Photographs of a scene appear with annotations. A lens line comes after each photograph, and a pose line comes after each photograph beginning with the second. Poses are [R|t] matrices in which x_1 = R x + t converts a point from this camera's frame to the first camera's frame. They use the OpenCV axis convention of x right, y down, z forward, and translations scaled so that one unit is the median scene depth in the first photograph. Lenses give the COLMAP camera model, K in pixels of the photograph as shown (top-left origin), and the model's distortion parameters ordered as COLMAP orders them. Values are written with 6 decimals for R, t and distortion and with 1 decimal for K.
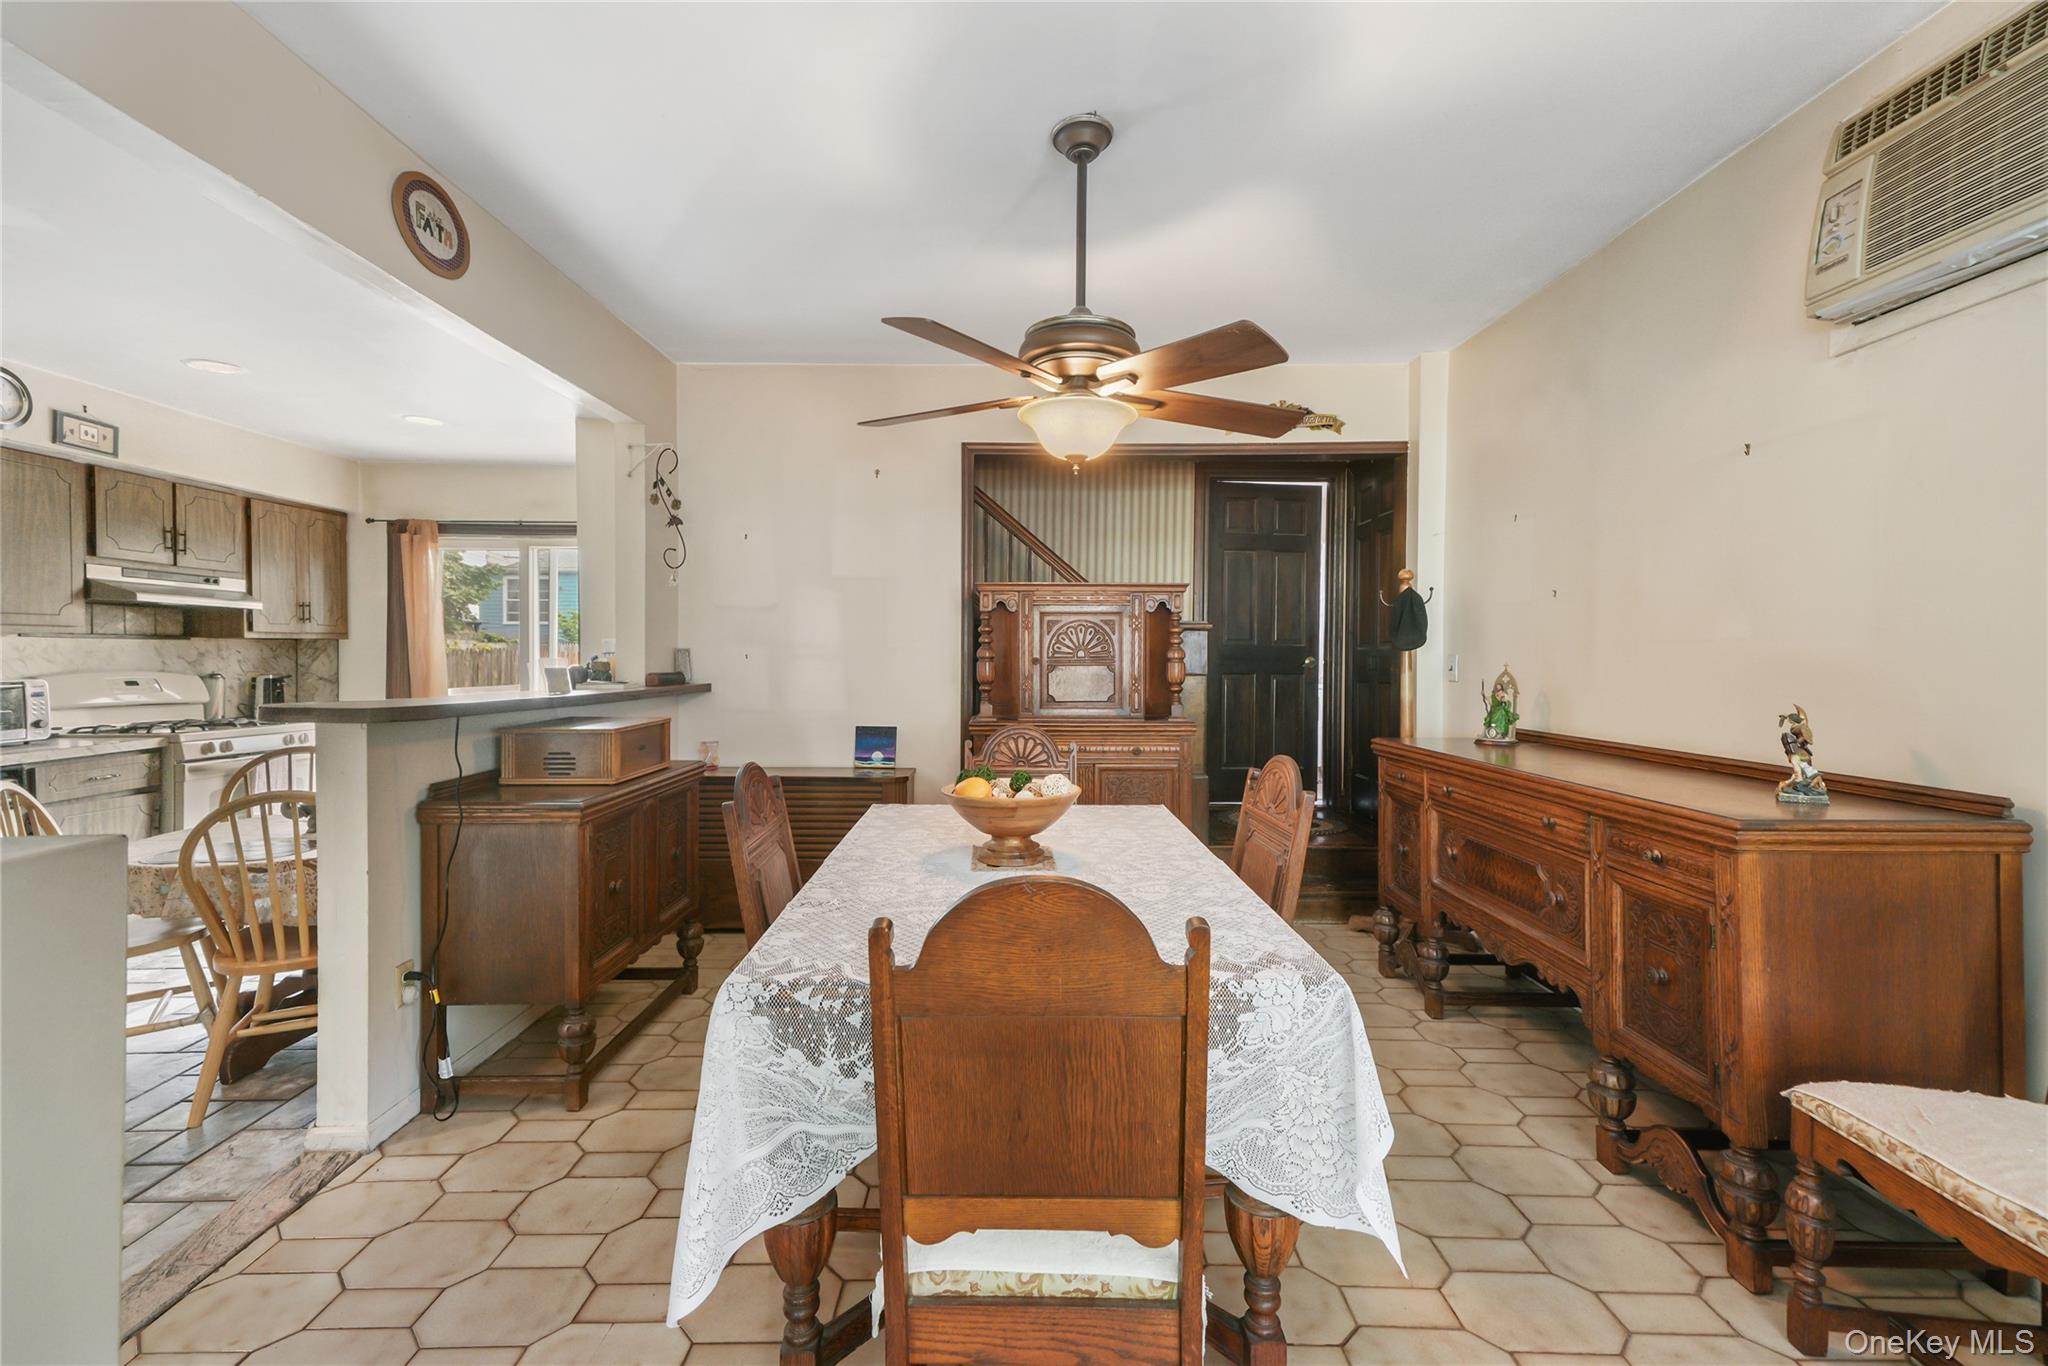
lens RADIAL K [[860.0, 0, 967.5], [0, 860.0, 659.3], [0, 0, 1]] dist [0.022700, -0.001392]
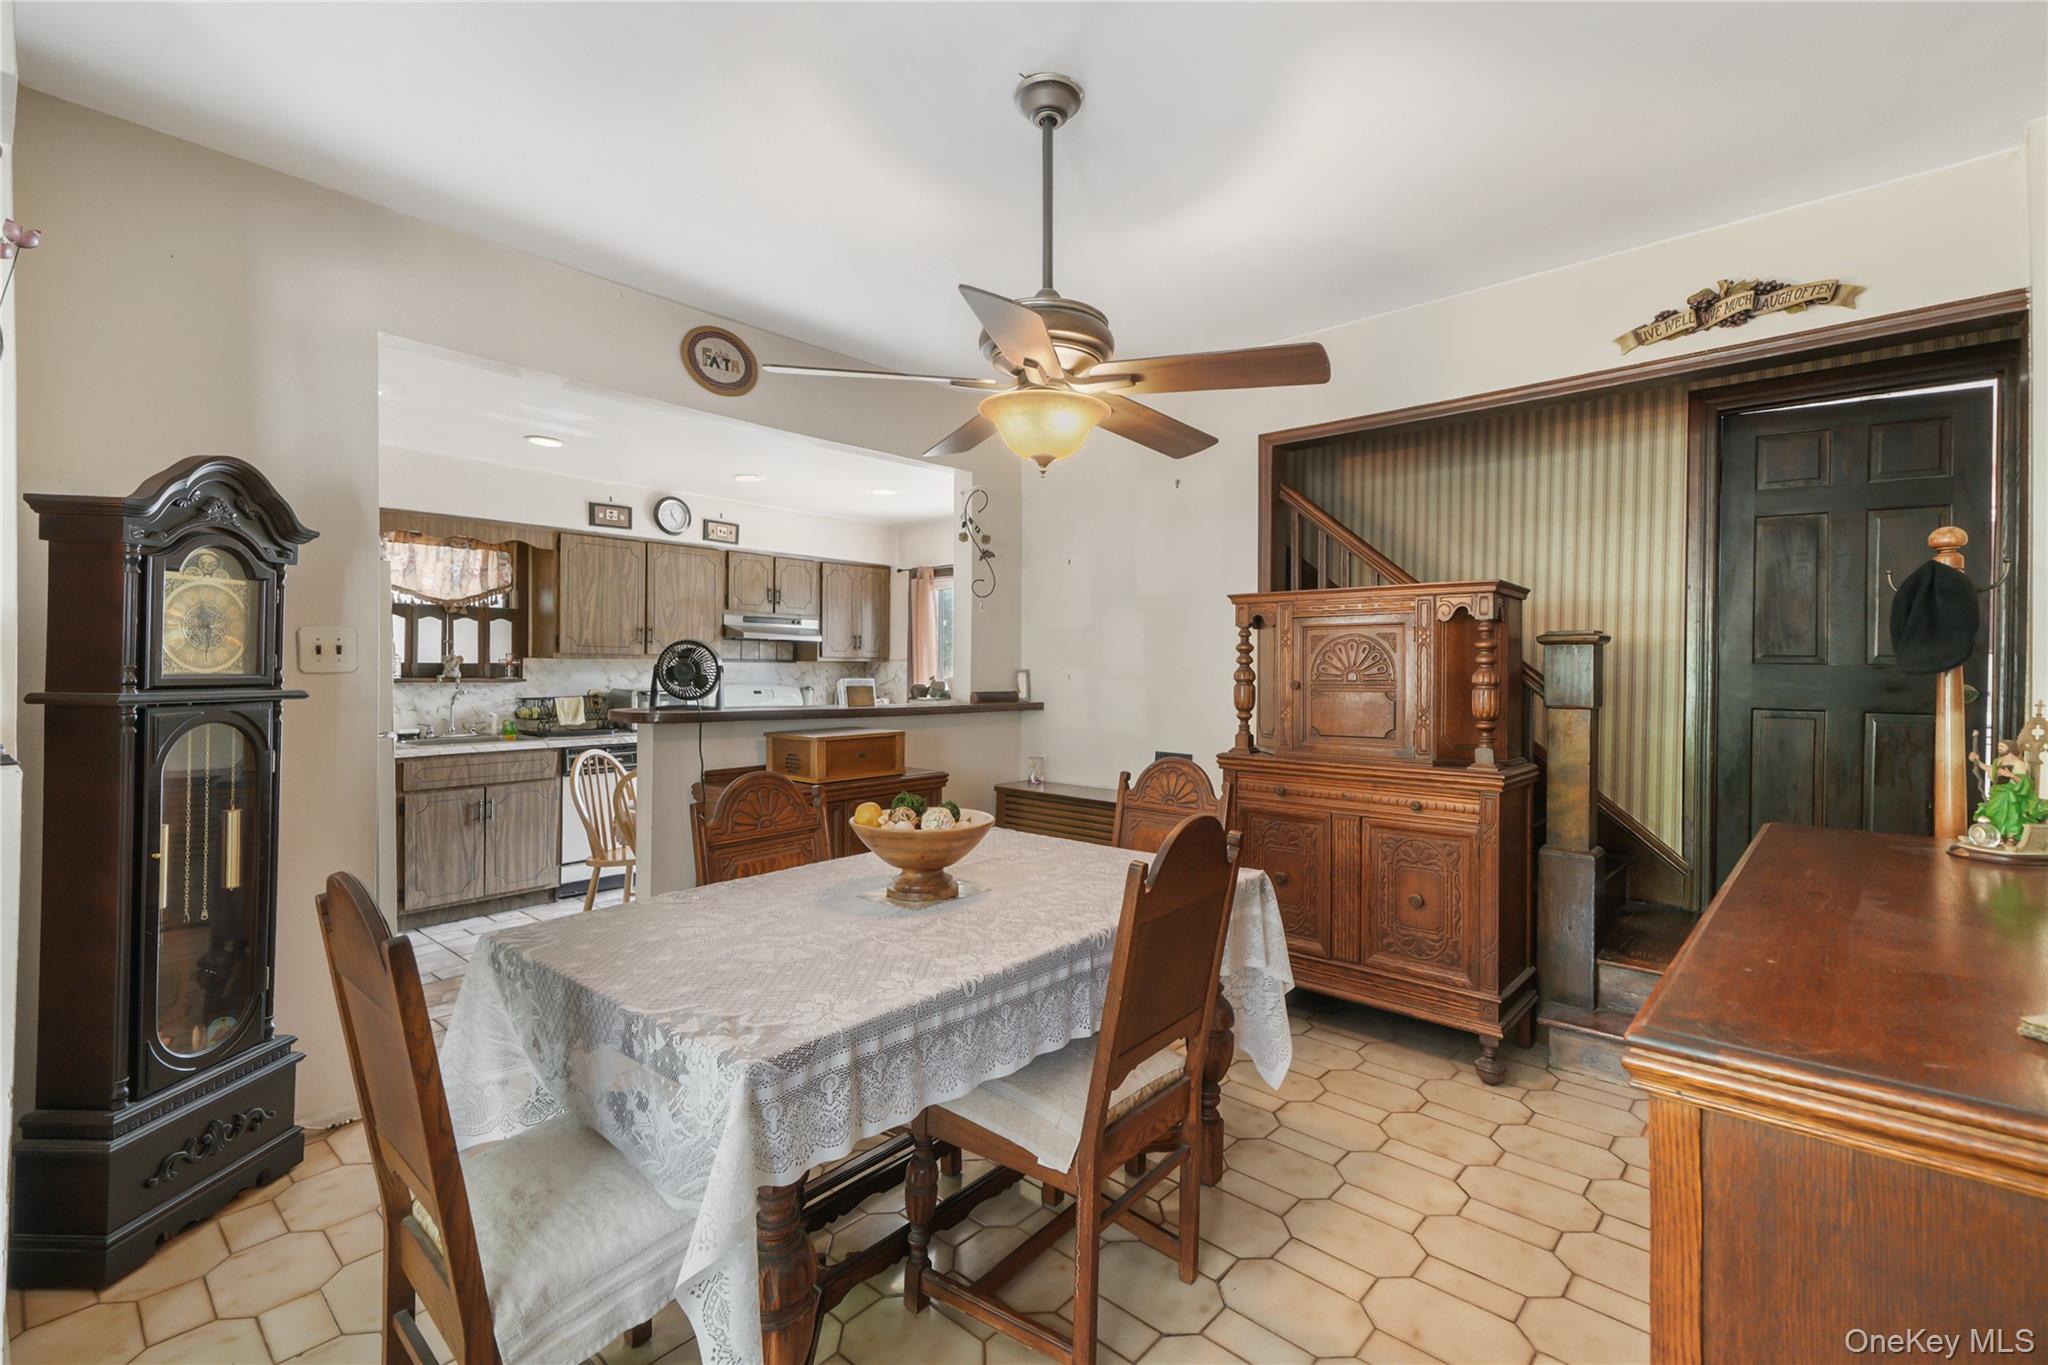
lens RADIAL K [[860.0, 0, 1002.5], [0, 860.0, 664.9], [0, 0, 1]] dist [0.022700, -0.001392]
pose [[0.760640, -0.003113, -0.649167, 0.358279], [-0.005639, 0.999919, -0.011402, -0.005506], [0.649150, 0.012333, 0.760560, 0.159149]]
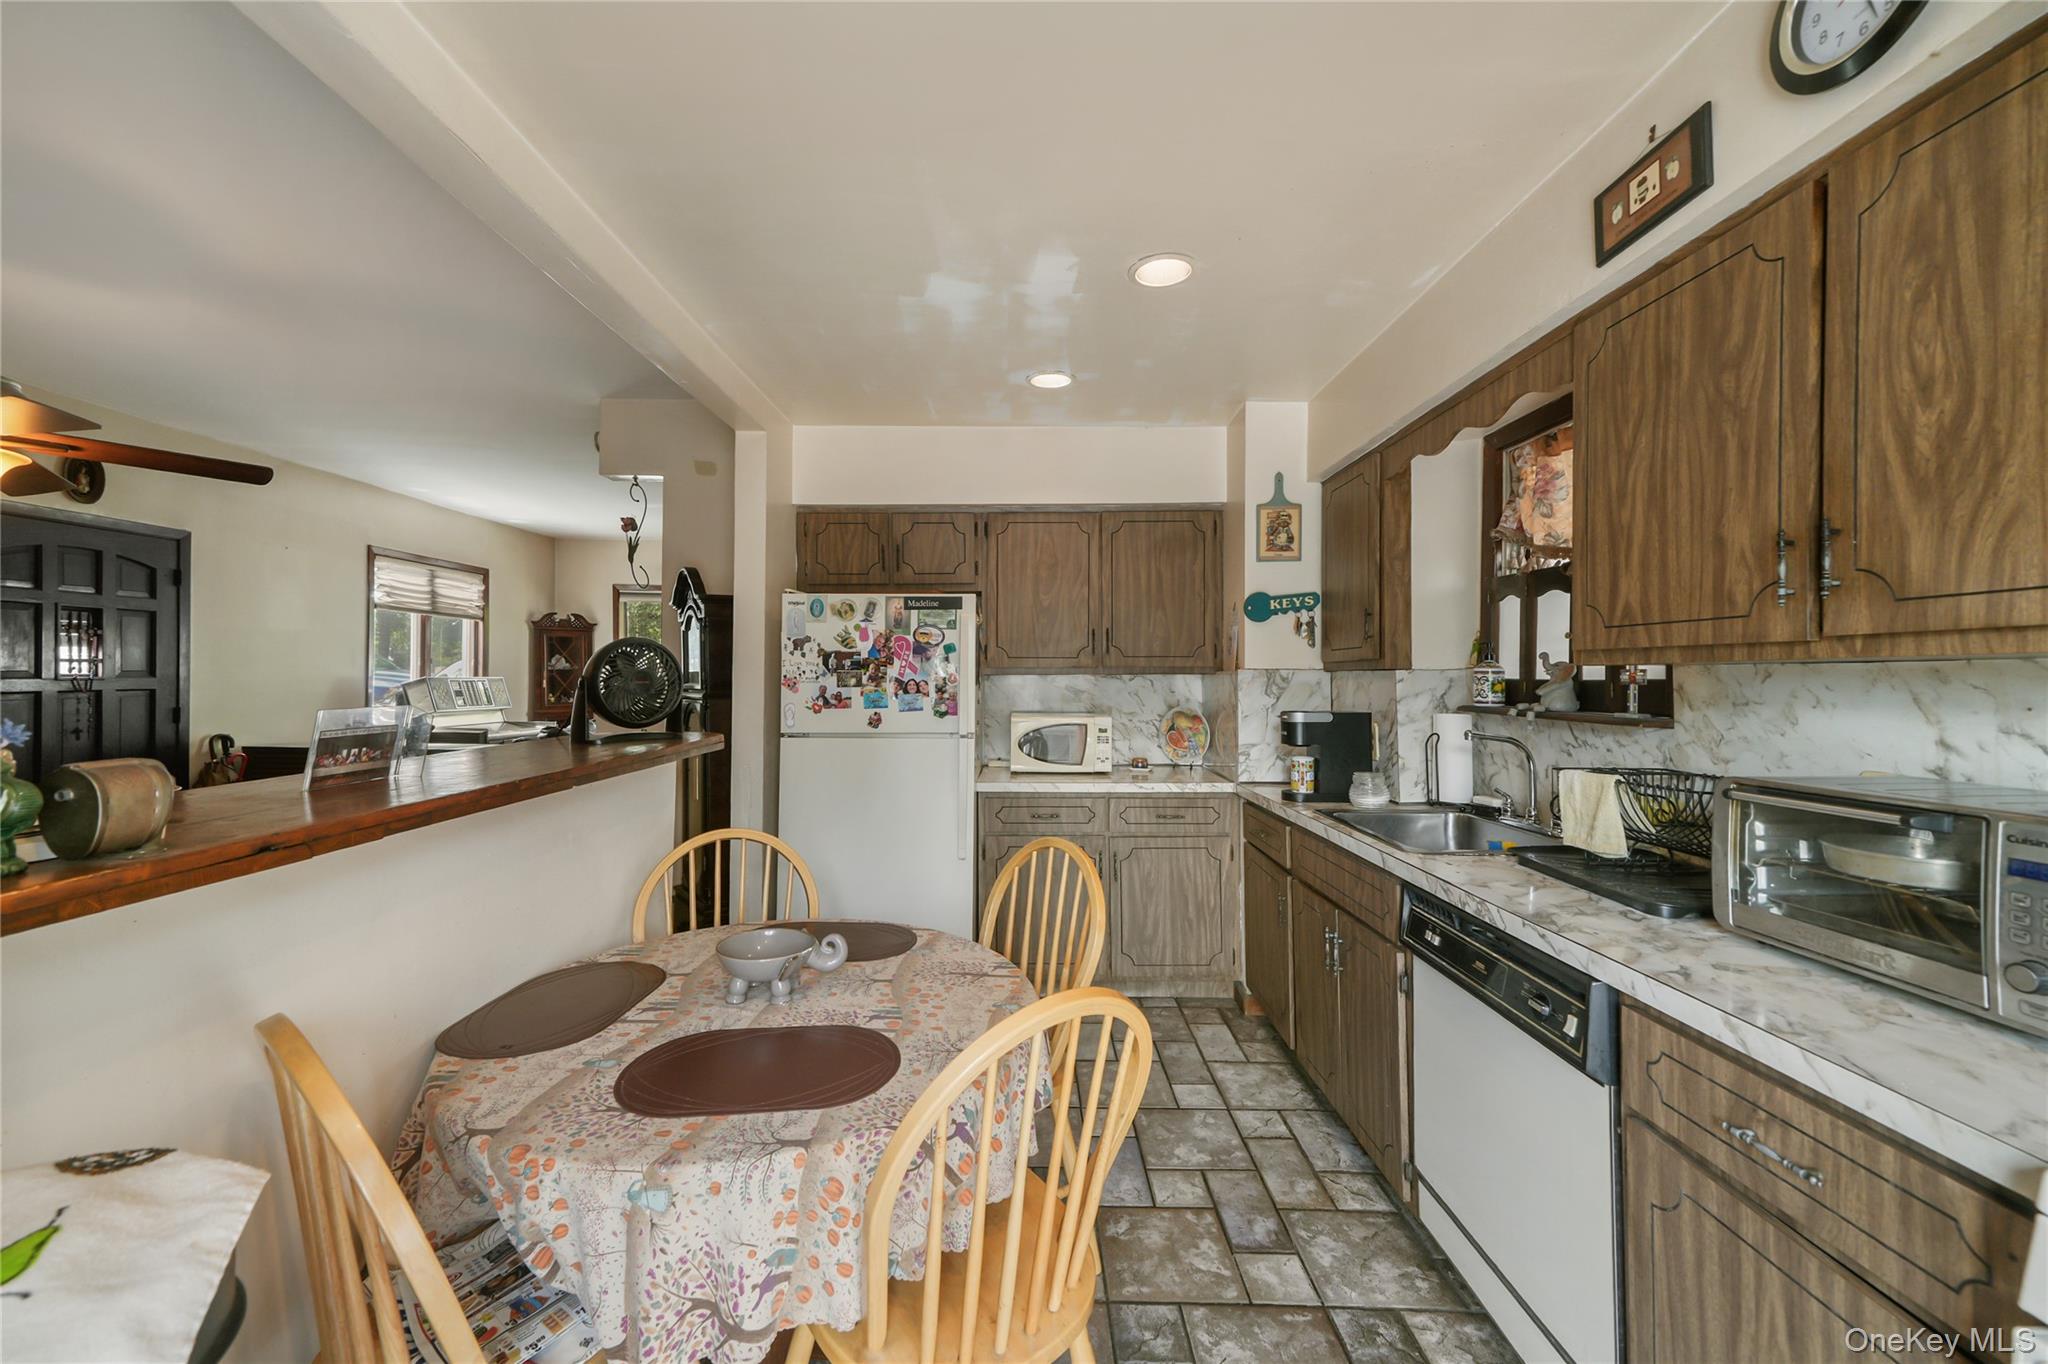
lens RADIAL K [[787.1, 0, 1027.6], [0, 787.1, 669.9], [0, 0, 1]] dist [0.030393, -0.003552]
pose [[-0.999249, -0.007395, -0.038043, -0.671896], [-0.007321, 0.999971, -0.002094, -0.020474], [0.038058, -0.001814, -0.999274, 1.153765]]
